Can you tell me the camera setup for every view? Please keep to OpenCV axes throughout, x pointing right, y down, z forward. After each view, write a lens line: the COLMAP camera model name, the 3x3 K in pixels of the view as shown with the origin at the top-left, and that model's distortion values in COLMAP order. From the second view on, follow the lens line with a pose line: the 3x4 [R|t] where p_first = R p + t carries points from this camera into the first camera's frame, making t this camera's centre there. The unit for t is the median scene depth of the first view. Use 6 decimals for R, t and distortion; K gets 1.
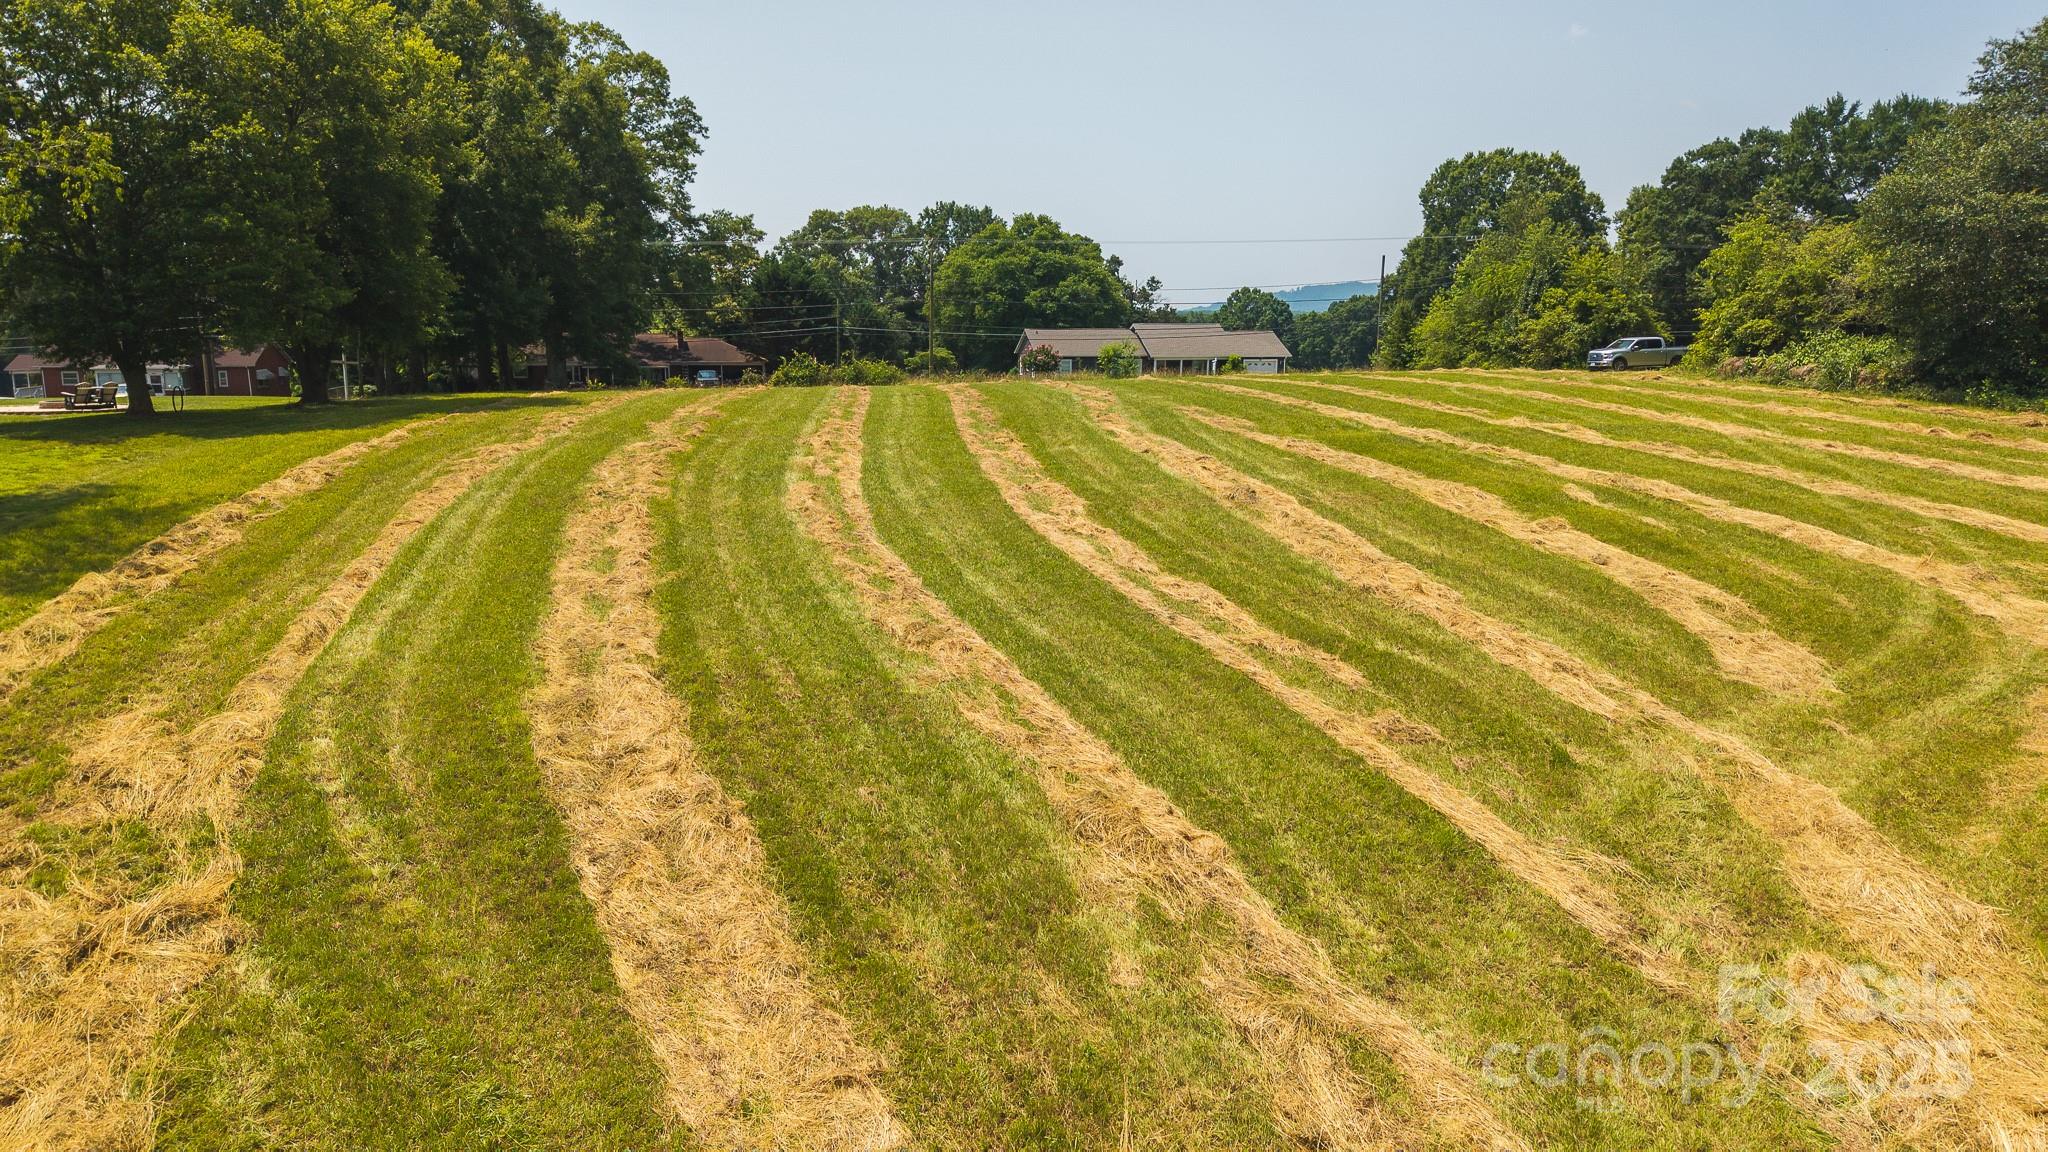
lens RADIAL K [[1396.6, 0, 1024.0], [0, 1396.6, 576.0], [0, 0, 1]] dist [0.003068, 0.003678]
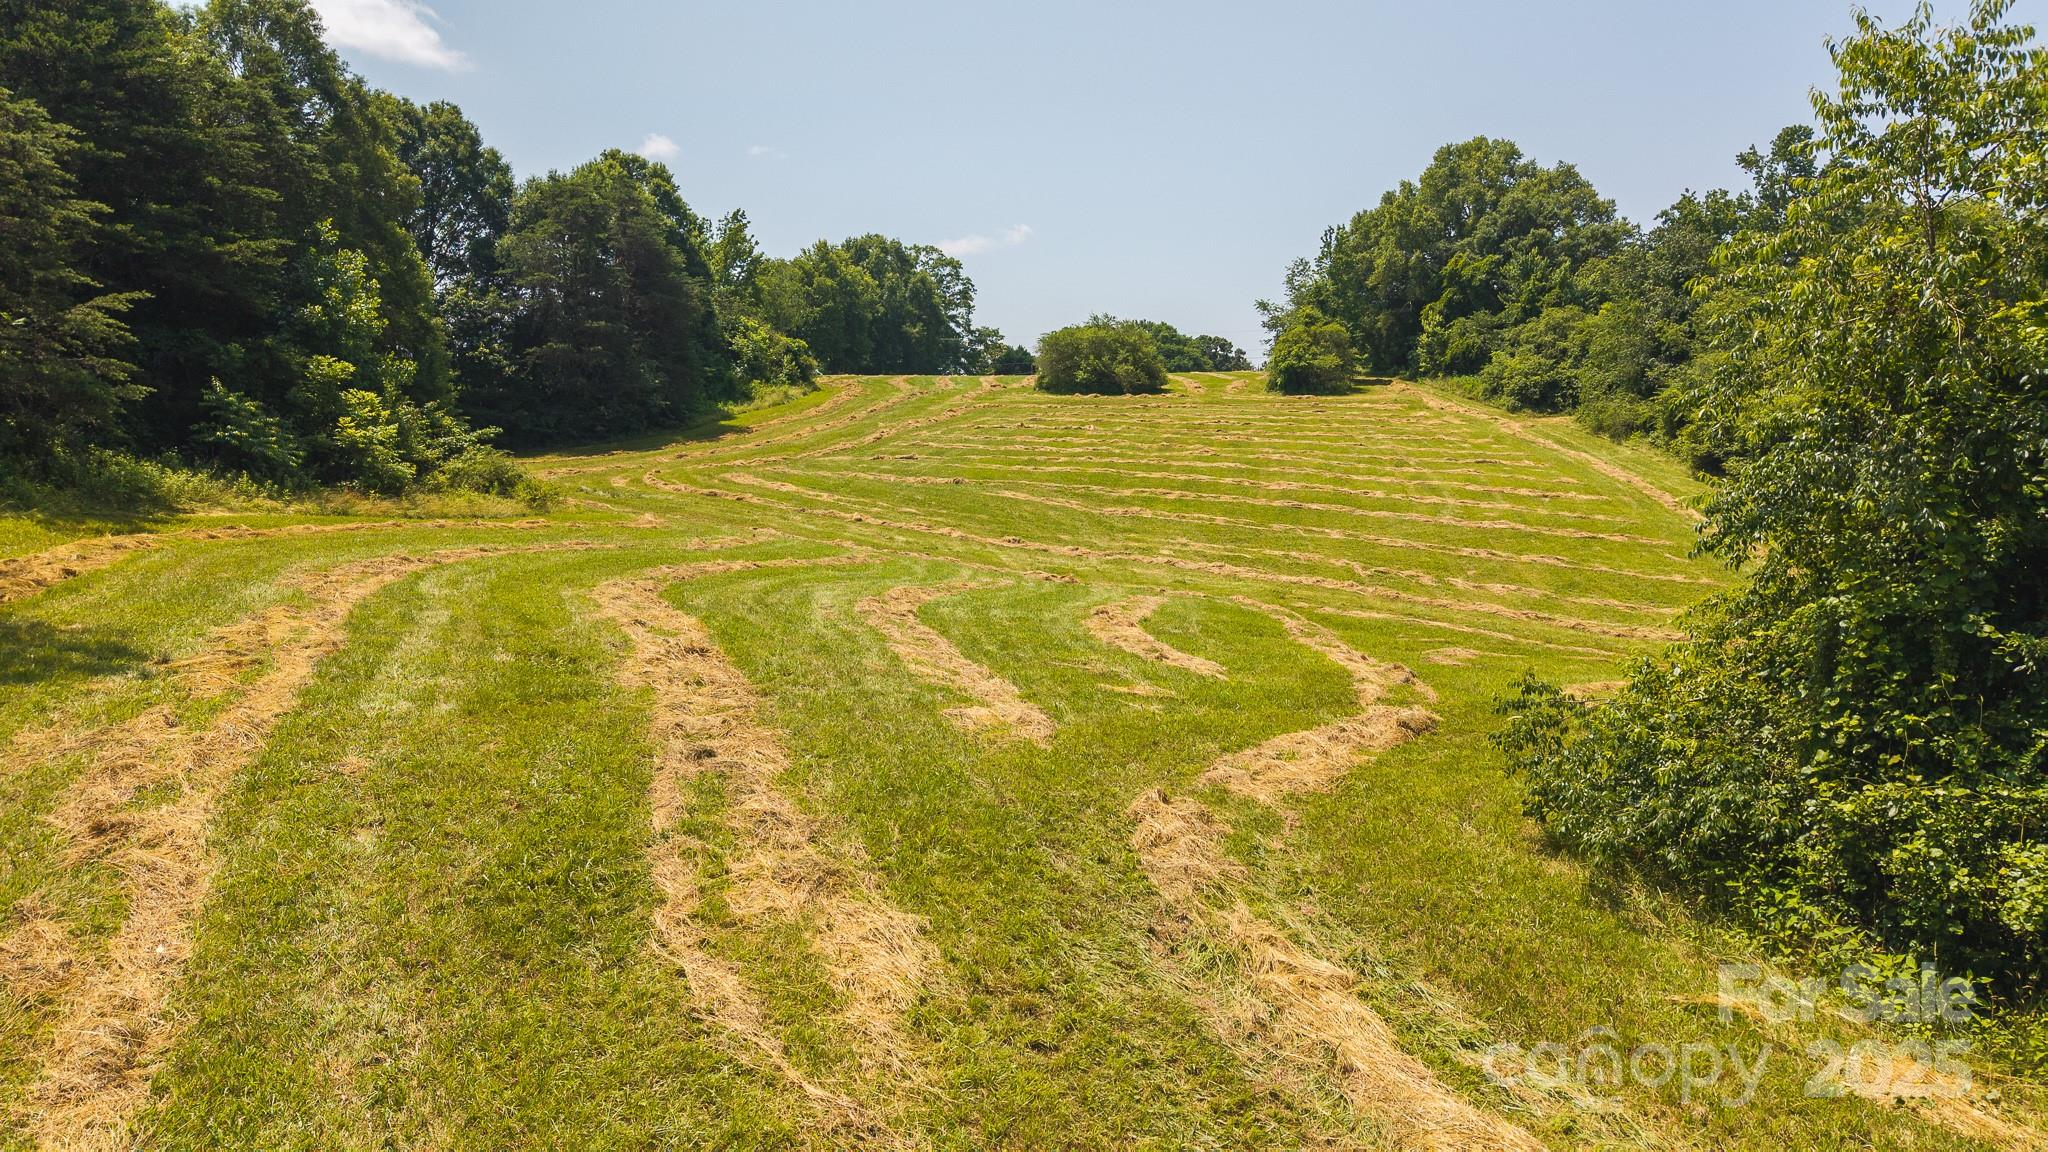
lens RADIAL K [[1394.9, 0, 1024.0], [0, 1394.9, 576.0], [0, 0, 1]] dist [0.099486, -0.173865]
pose [[0.966814, 0.021764, -0.254551, 0.577918], [-0.043533, 0.995828, -0.080201, 0.424736], [0.251744, 0.088621, 0.963728, -1.495838]]
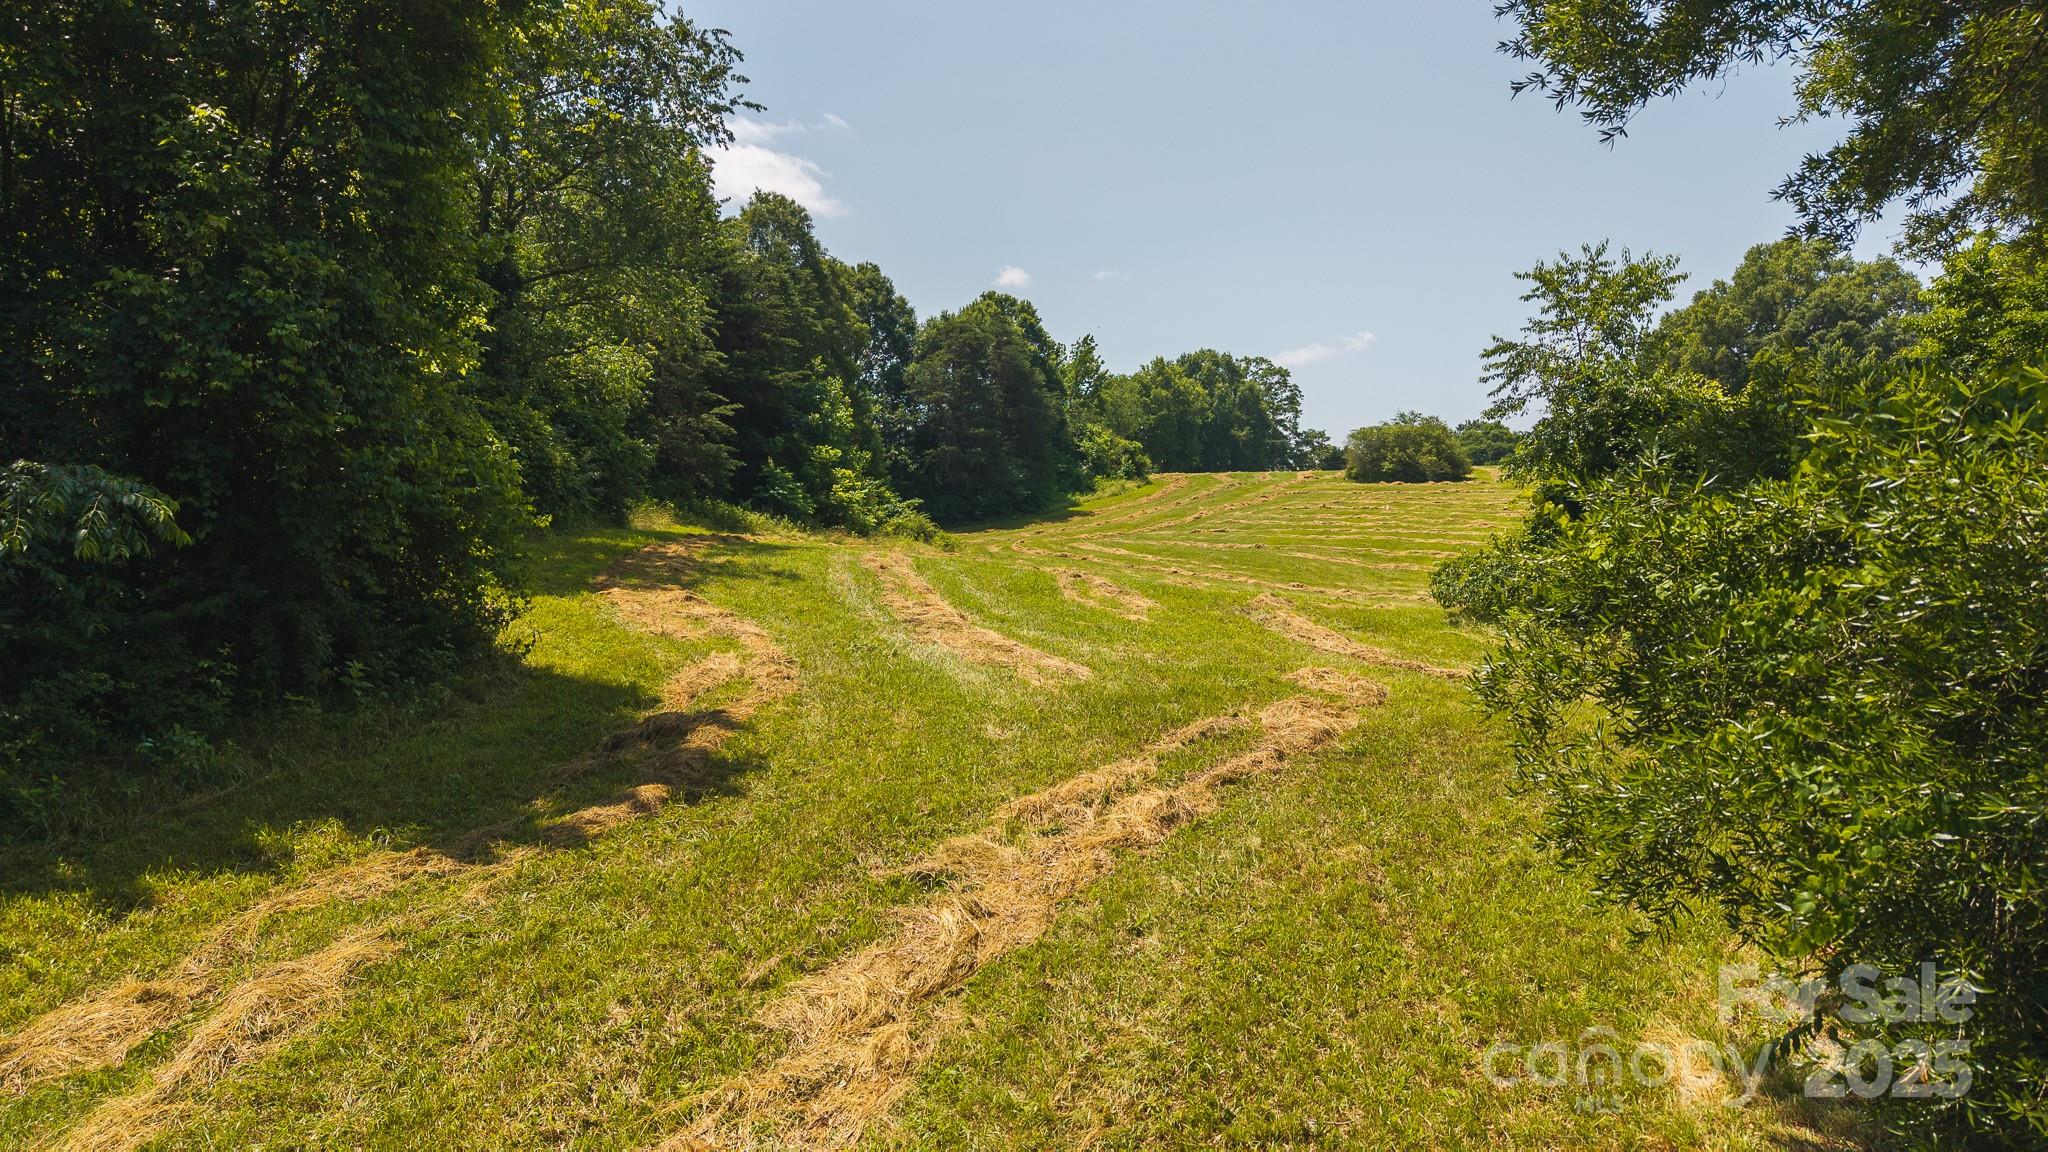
lens RADIAL K [[1380.2, 0, 1015.8], [0, 1380.2, 582.9], [0, 0, 1]] dist [0.215714, -0.435442]
pose [[0.874993, 0.008025, -0.484069, 0.681072], [-0.084423, 0.987072, -0.136237, 0.495785], [0.476718, 0.160073, 0.864359, -1.703392]]
